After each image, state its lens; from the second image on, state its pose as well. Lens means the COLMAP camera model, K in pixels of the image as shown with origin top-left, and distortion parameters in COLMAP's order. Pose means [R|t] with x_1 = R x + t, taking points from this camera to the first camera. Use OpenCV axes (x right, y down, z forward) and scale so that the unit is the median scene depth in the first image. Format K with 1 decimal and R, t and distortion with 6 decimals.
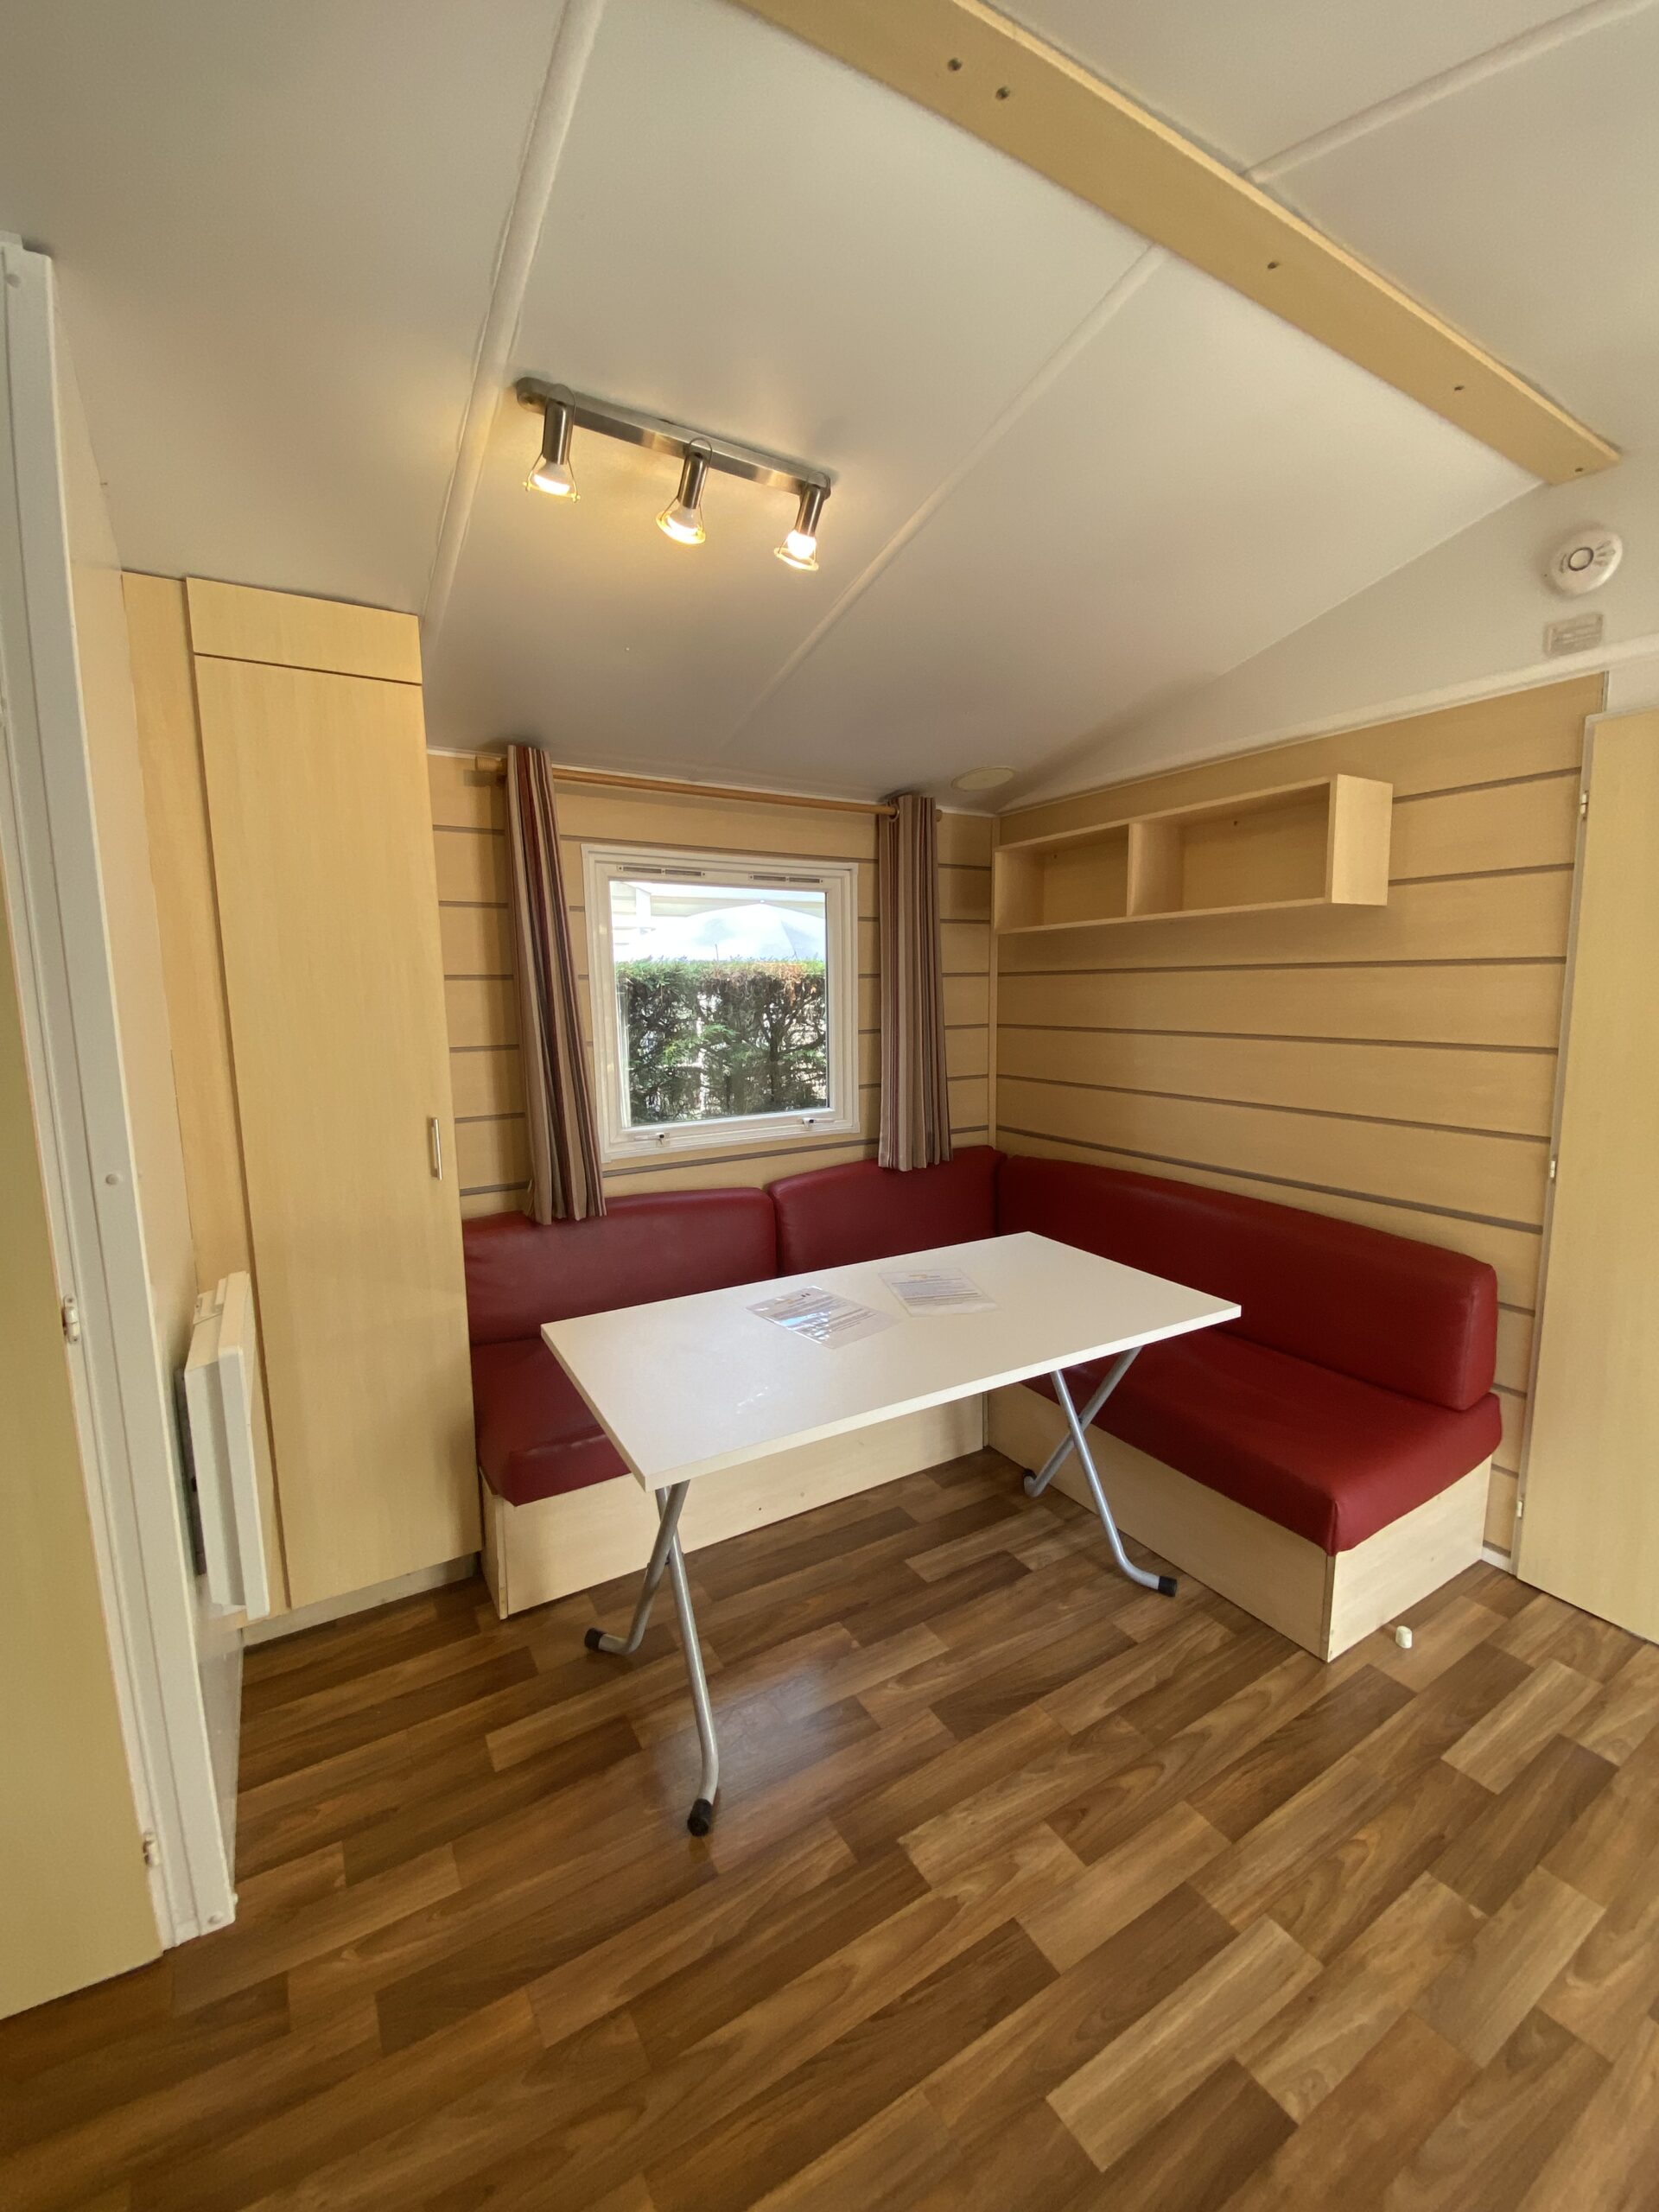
lens RADIAL K [[901.8, 0, 831.2], [0, 901.8, 1094.2], [0, 0, 1]] dist [0.029507, -0.023465]
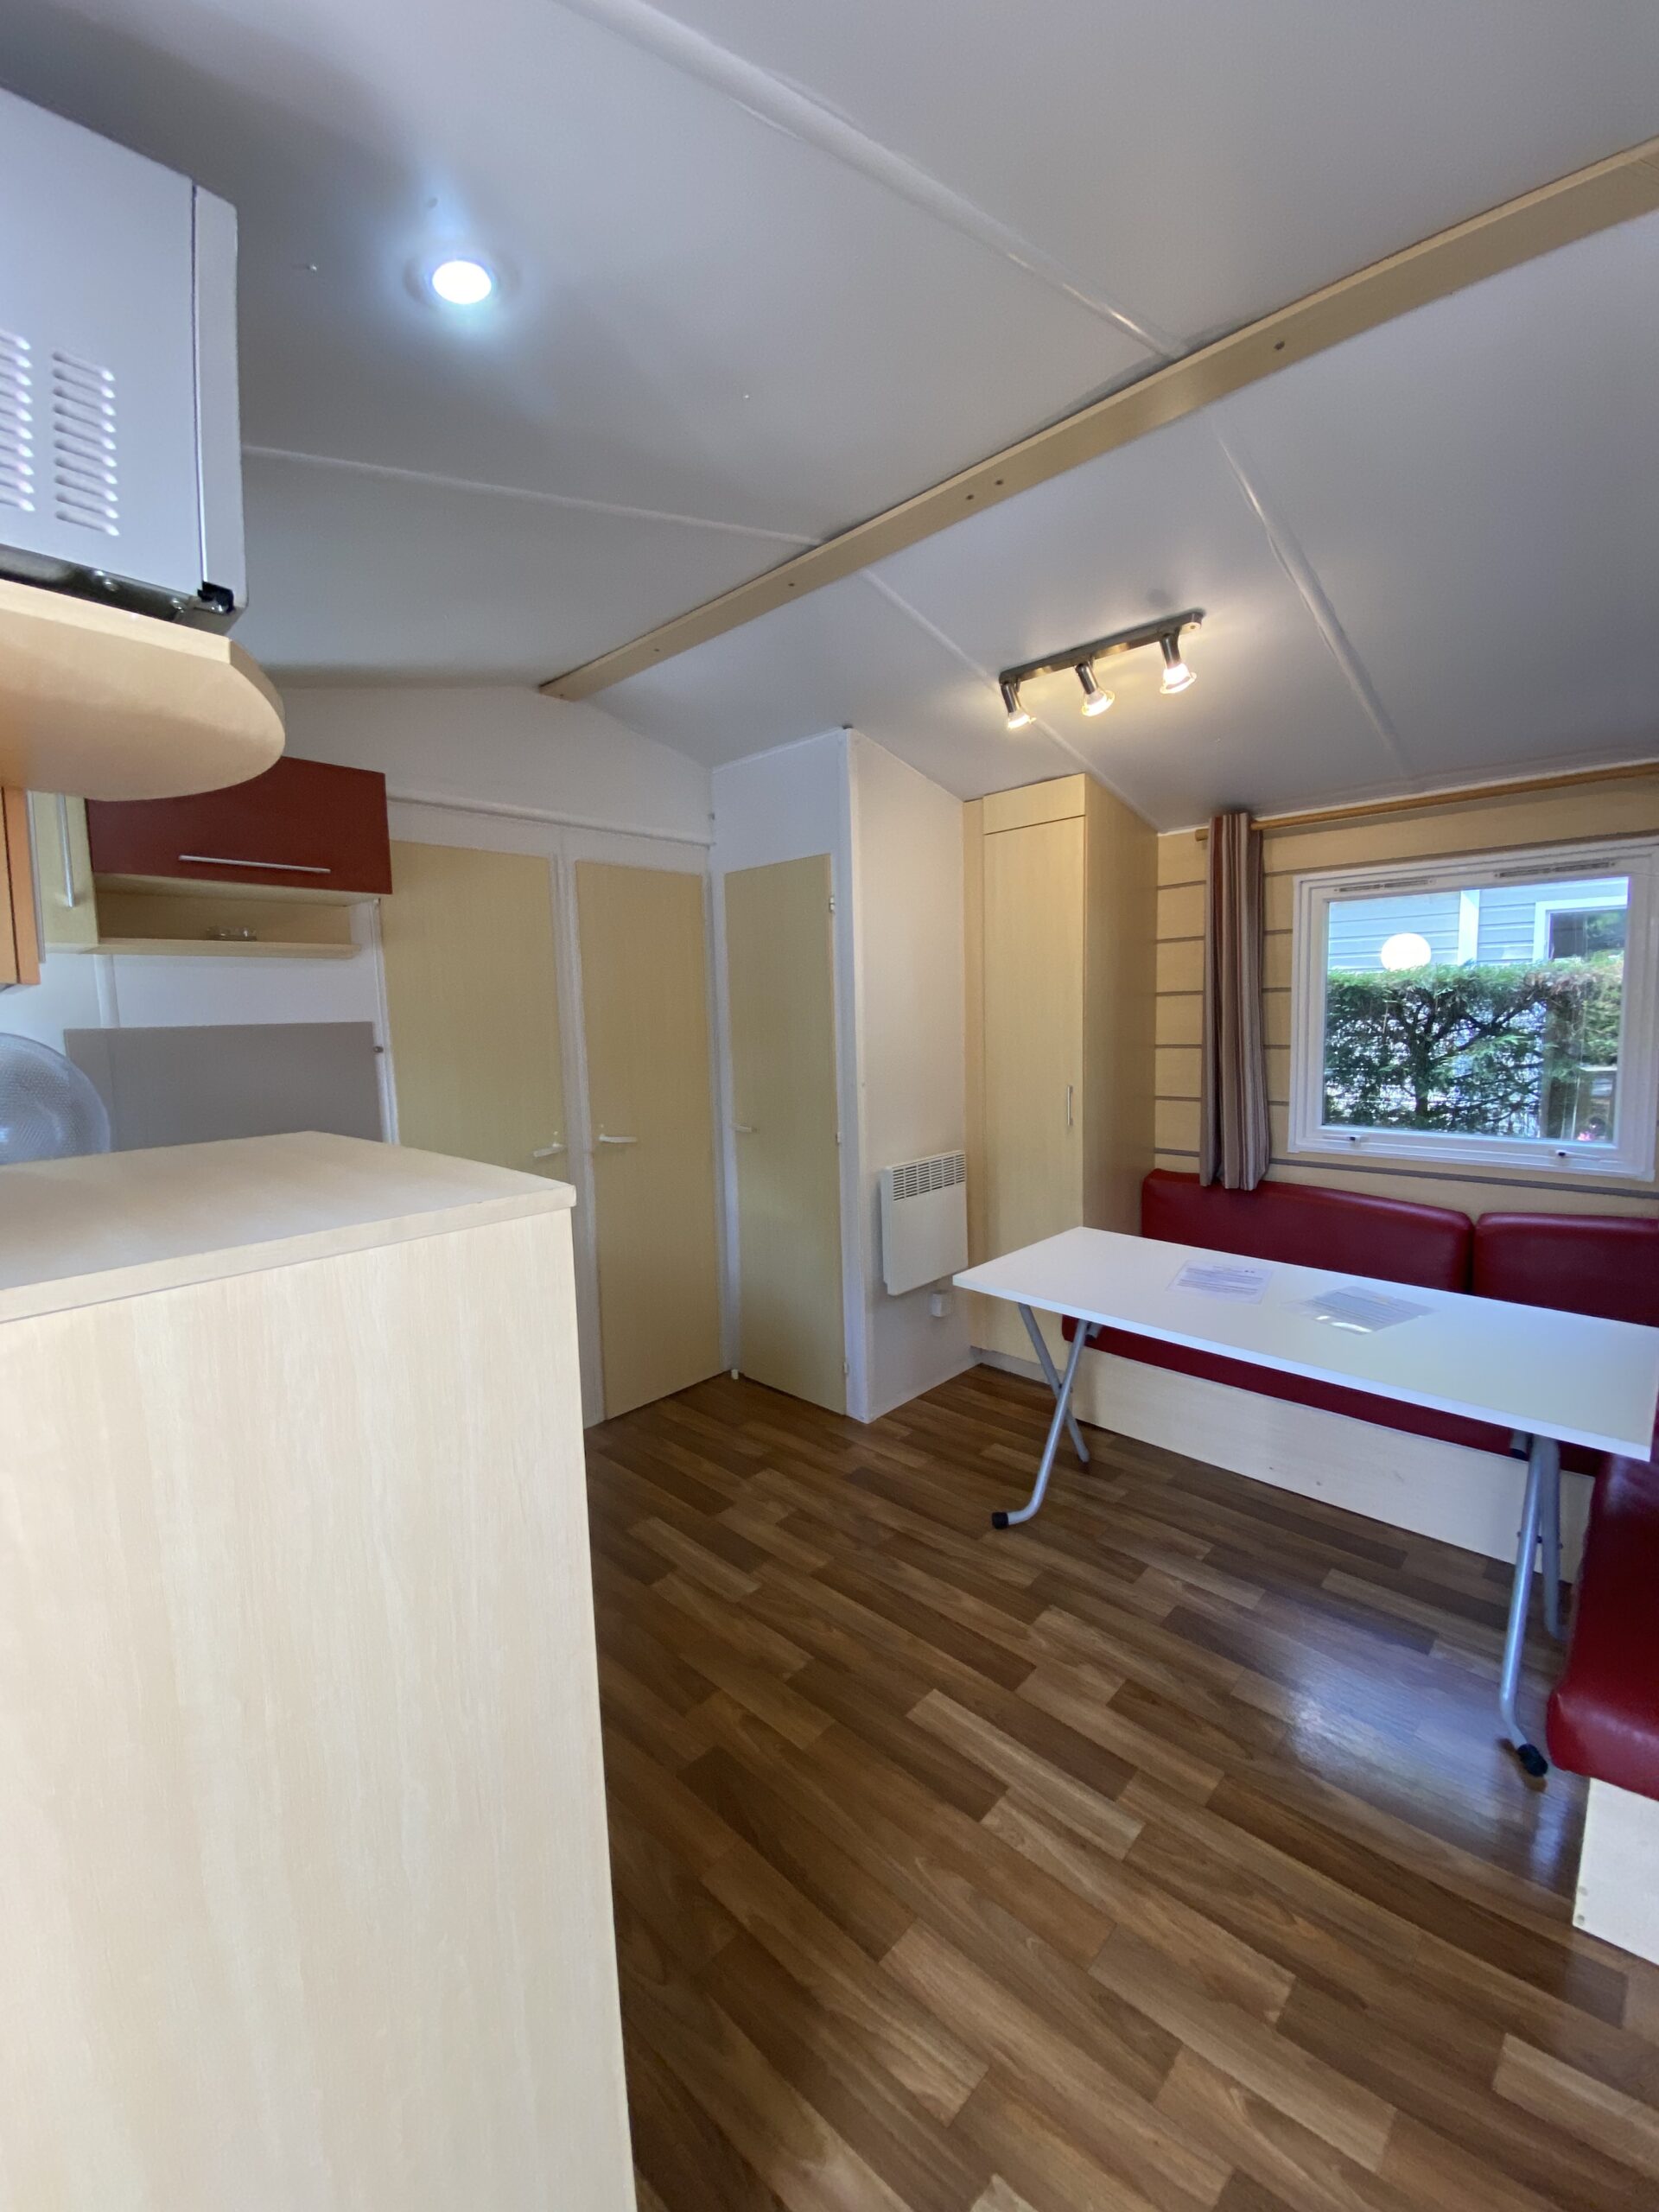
lens RADIAL K [[894.9, 0, 829.5], [0, 894.9, 1106.0], [0, 0, 1]] dist [0.001112, -0.011061]
pose [[0.256457, 0.104259, -0.960916, 1.310994], [-0.090246, 0.992405, 0.083590, -0.046757], [0.962333, 0.065282, 0.263918, 0.253944]]
